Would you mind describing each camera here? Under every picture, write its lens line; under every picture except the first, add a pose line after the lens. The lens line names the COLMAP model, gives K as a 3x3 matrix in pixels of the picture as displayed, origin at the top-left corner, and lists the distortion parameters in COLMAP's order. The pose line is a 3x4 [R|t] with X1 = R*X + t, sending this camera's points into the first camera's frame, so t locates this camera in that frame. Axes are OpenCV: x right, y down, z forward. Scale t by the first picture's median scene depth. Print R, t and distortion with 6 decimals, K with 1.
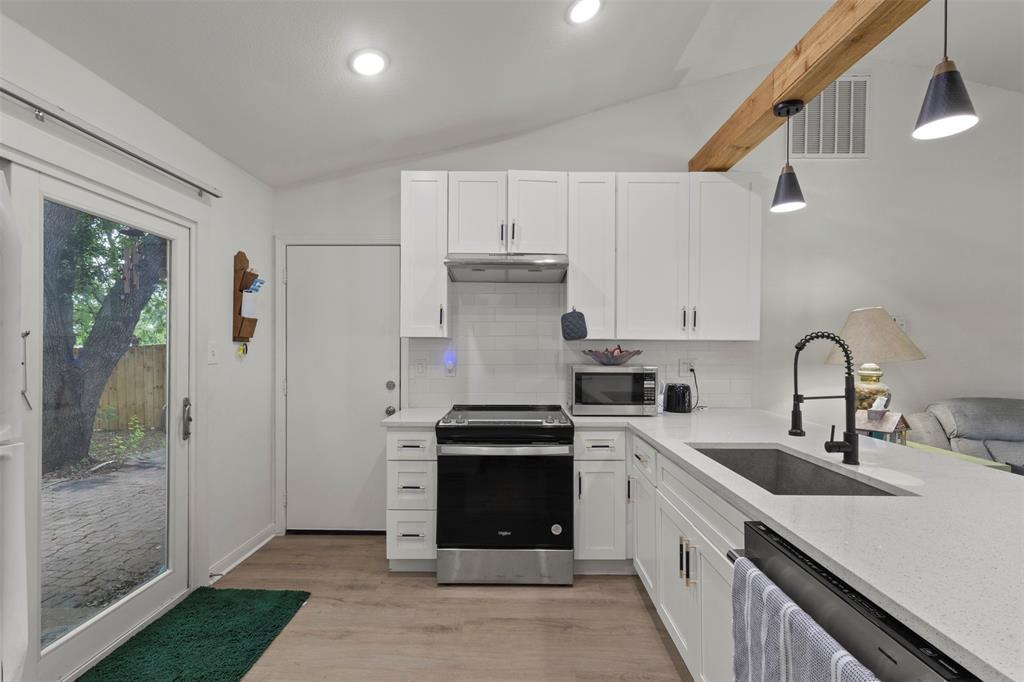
lens RADIAL K [[472.1, 0, 507.9], [0, 472.1, 348.8], [0, 0, 1]] dist [0.001921, 0.000615]
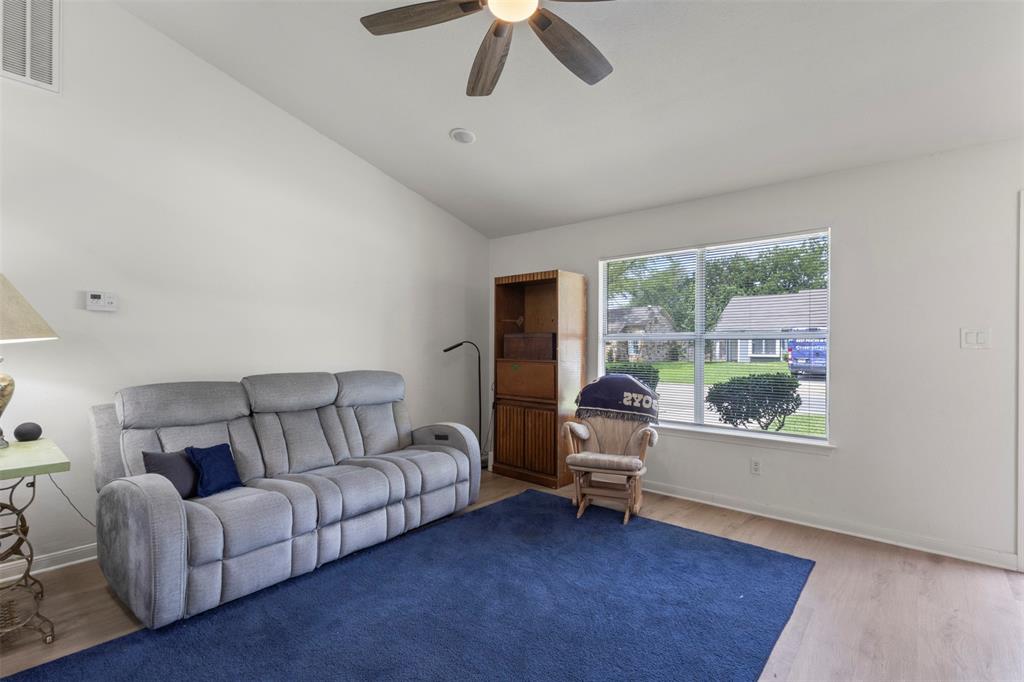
lens RADIAL K [[474.9, 0, 503.7], [0, 474.9, 348.8], [0, 0, 1]] dist [0.000640, 0.000374]
pose [[0.638641, -0.003035, 0.769499, 0.694554], [-0.002319, 0.999980, 0.005869, 0.029135], [-0.769502, -0.005533, 0.638621, -0.111685]]
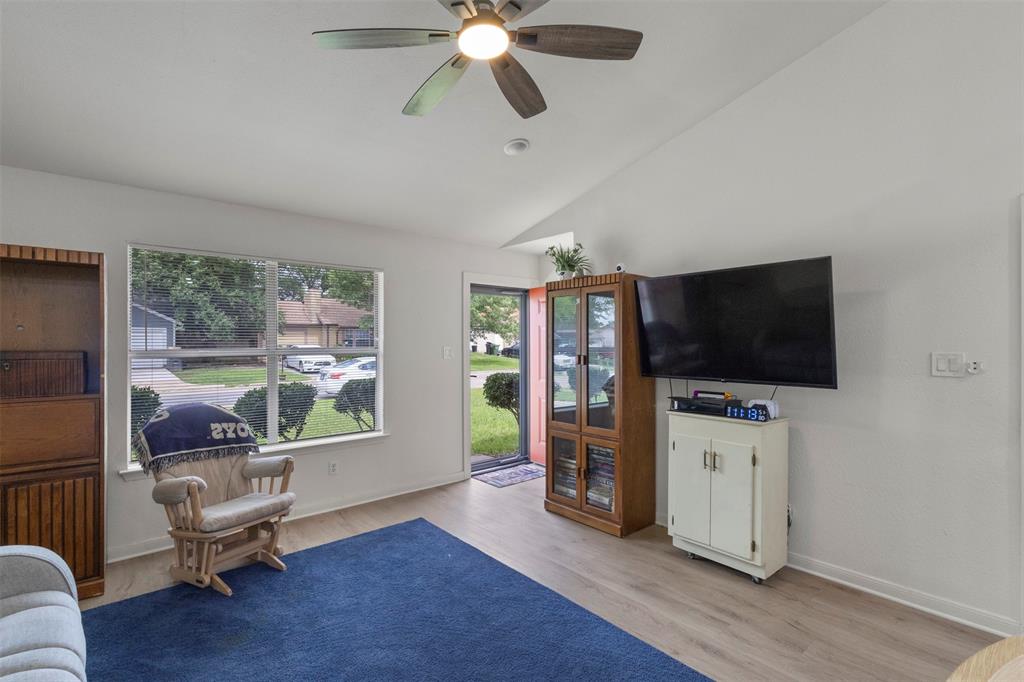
lens RADIAL K [[473.2, 0, 510.1], [0, 473.2, 342.5], [0, 0, 1]] dist [0.003726, 0.000121]
pose [[-0.670409, -0.003866, 0.741982, 0.688820], [-0.000048, 0.999987, 0.005167, -0.031999], [-0.741992, 0.003428, -0.670400, 0.703222]]
